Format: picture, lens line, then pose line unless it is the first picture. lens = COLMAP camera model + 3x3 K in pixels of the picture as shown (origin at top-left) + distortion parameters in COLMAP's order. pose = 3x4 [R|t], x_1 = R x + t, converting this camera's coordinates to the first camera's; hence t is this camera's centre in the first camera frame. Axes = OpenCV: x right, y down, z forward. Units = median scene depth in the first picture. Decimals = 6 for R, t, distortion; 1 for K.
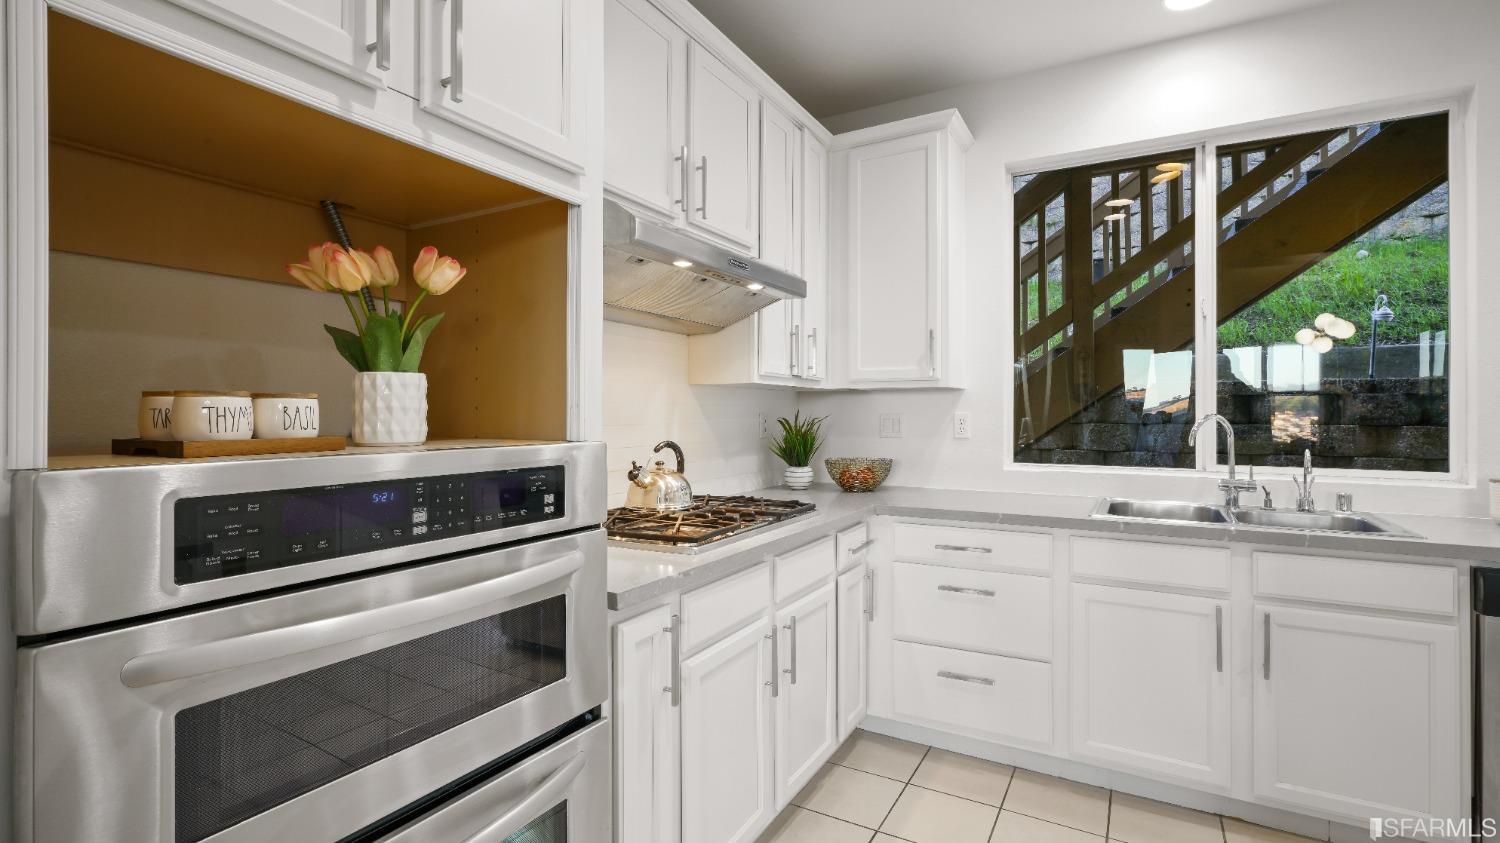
lens RADIAL K [[699.1, 0, 764.5], [0, 699.1, 402.7], [0, 0, 1]] dist [-0.001220, 0.002733]
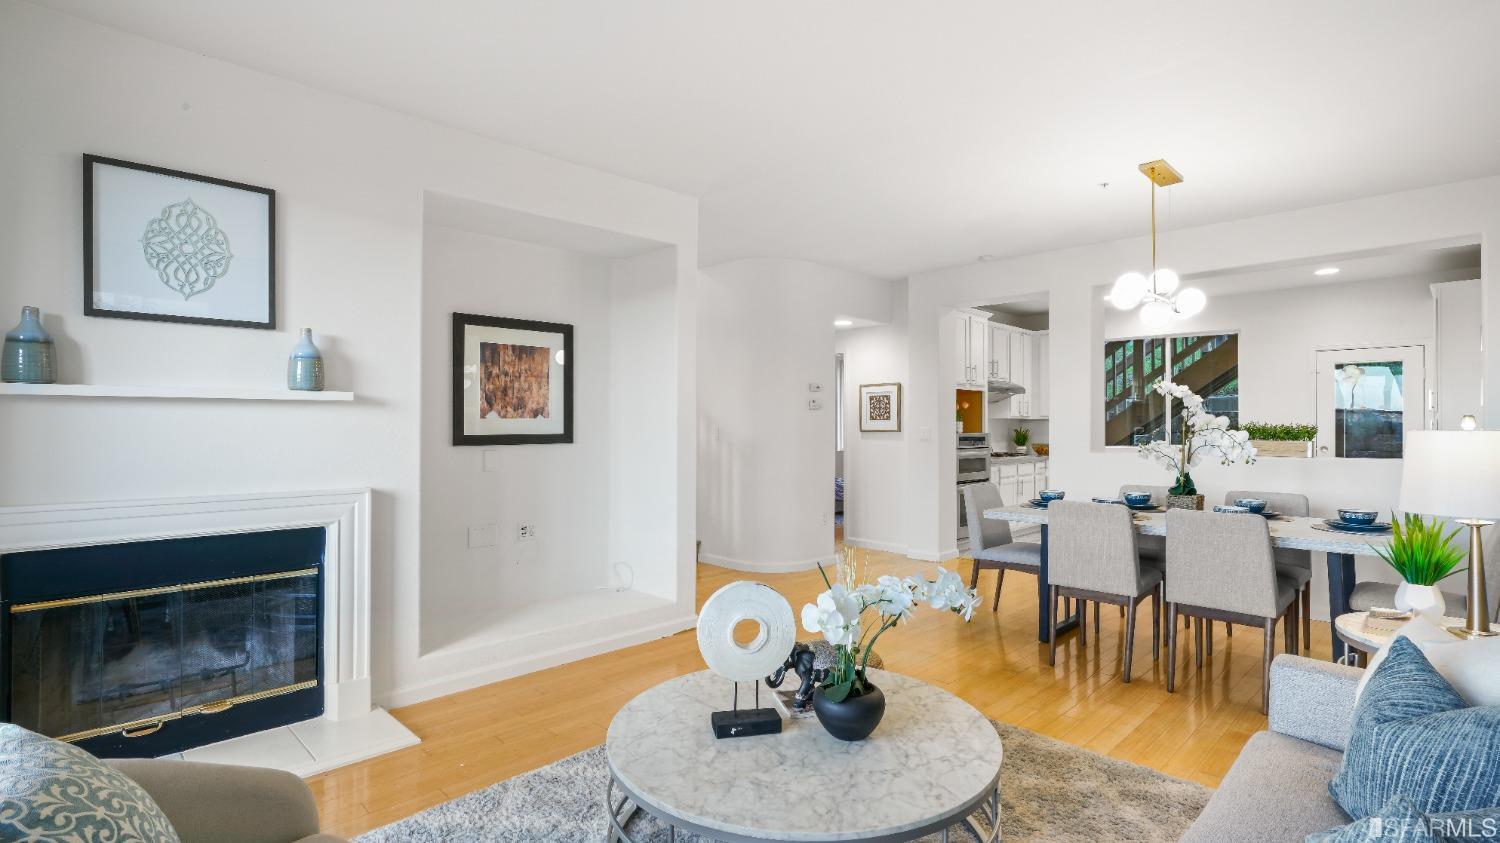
lens RADIAL K [[699.1, 0, 734.1], [0, 699.1, 419.2], [0, 0, 1]] dist [-0.001220, 0.002733]
pose [[0.952971, -0.002225, -0.303052, -0.249620], [0.003565, 0.999986, 0.003868, -0.043021], [0.303040, -0.004767, 0.952966, -2.565530]]
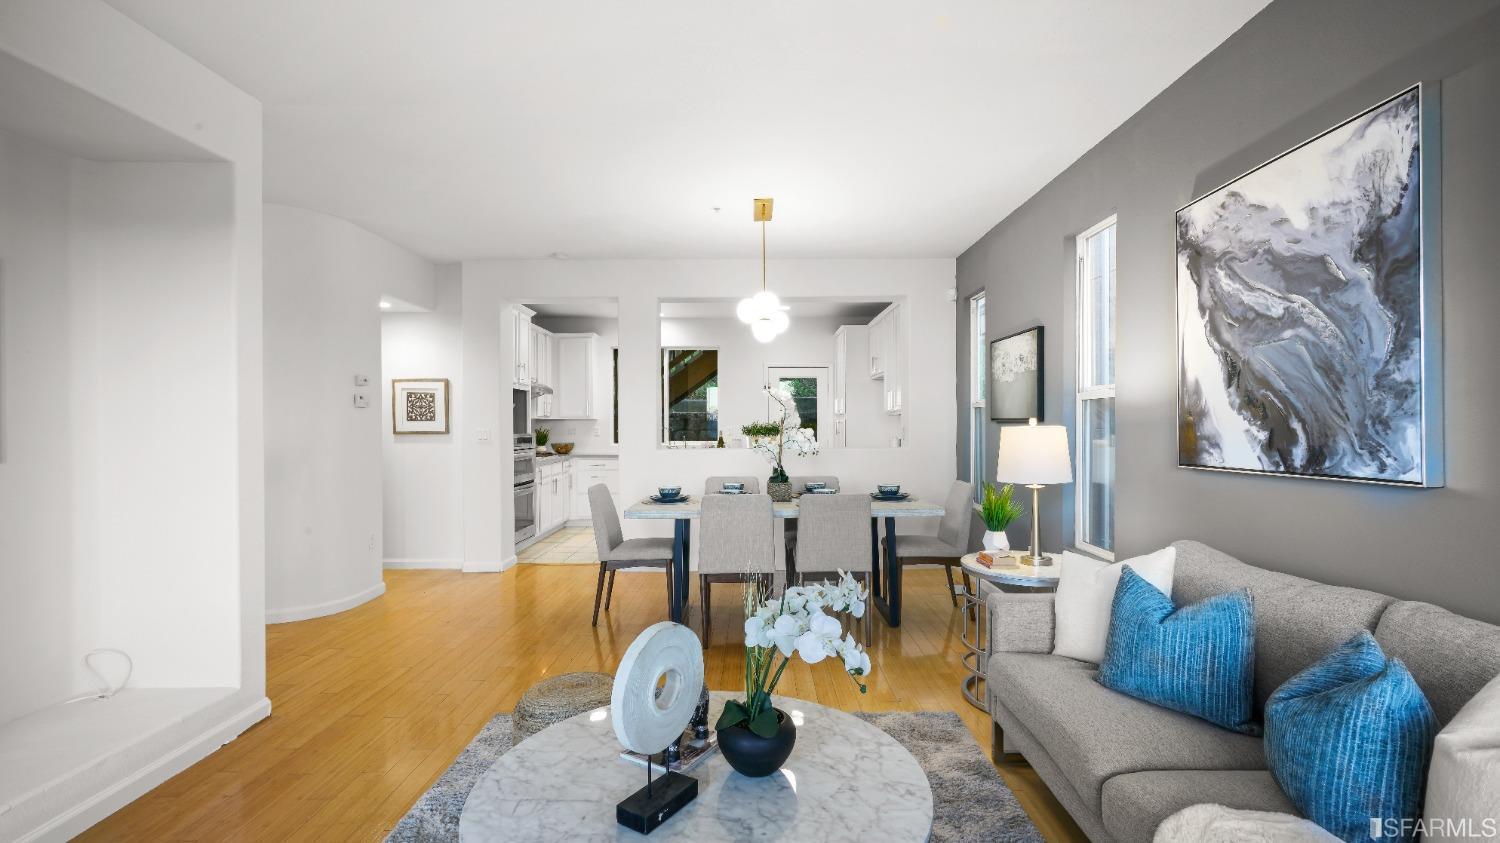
lens RADIAL K [[699.1, 0, 742.7], [0, 699.1, 428.3], [0, 0, 1]] dist [-0.001220, 0.002733]
pose [[0.882440, -0.009508, 0.470329, -0.710982], [0.000412, 0.999811, 0.019438, -0.046721], [-0.470425, -0.016959, 0.882277, -2.396872]]
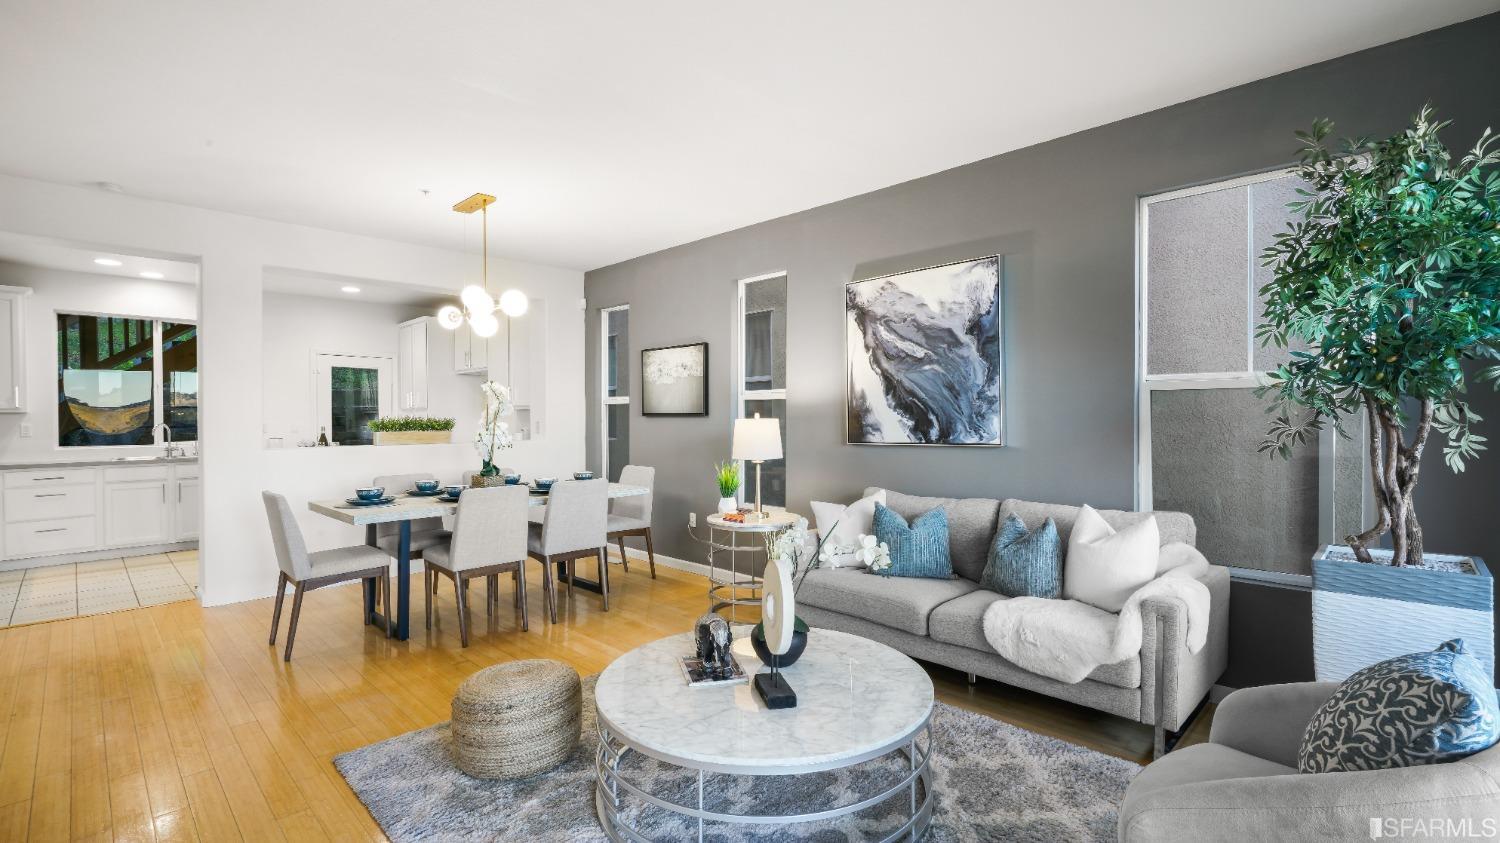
lens RADIAL K [[699.1, 0, 750.8], [0, 699.1, 421.9], [0, 0, 1]] dist [-0.001220, 0.002733]
pose [[0.276674, -0.007820, 0.960932, -1.363513], [-0.008027, 0.999913, 0.010448, -0.036027], [-0.960930, -0.010604, 0.276587, -1.989420]]
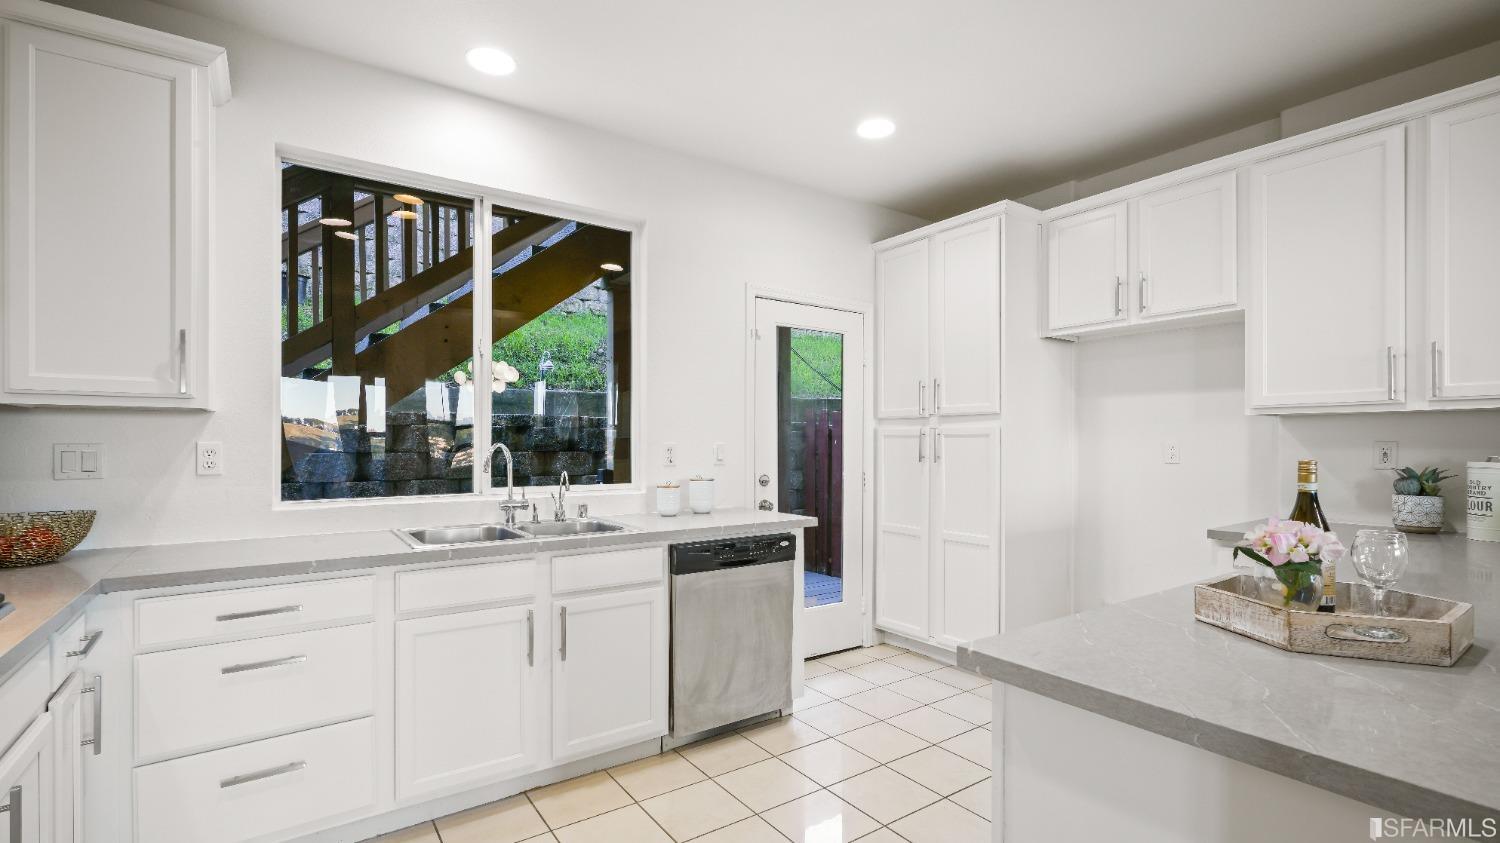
lens RADIAL K [[699.1, 0, 751.7], [0, 699.1, 435.2], [0, 0, 1]] dist [-0.001220, 0.002733]
pose [[0.418417, 0.008233, 0.908218, -0.207131], [-0.012806, 0.999913, -0.003165, 0.001820], [-0.908165, -0.010306, 0.418486, 0.160207]]
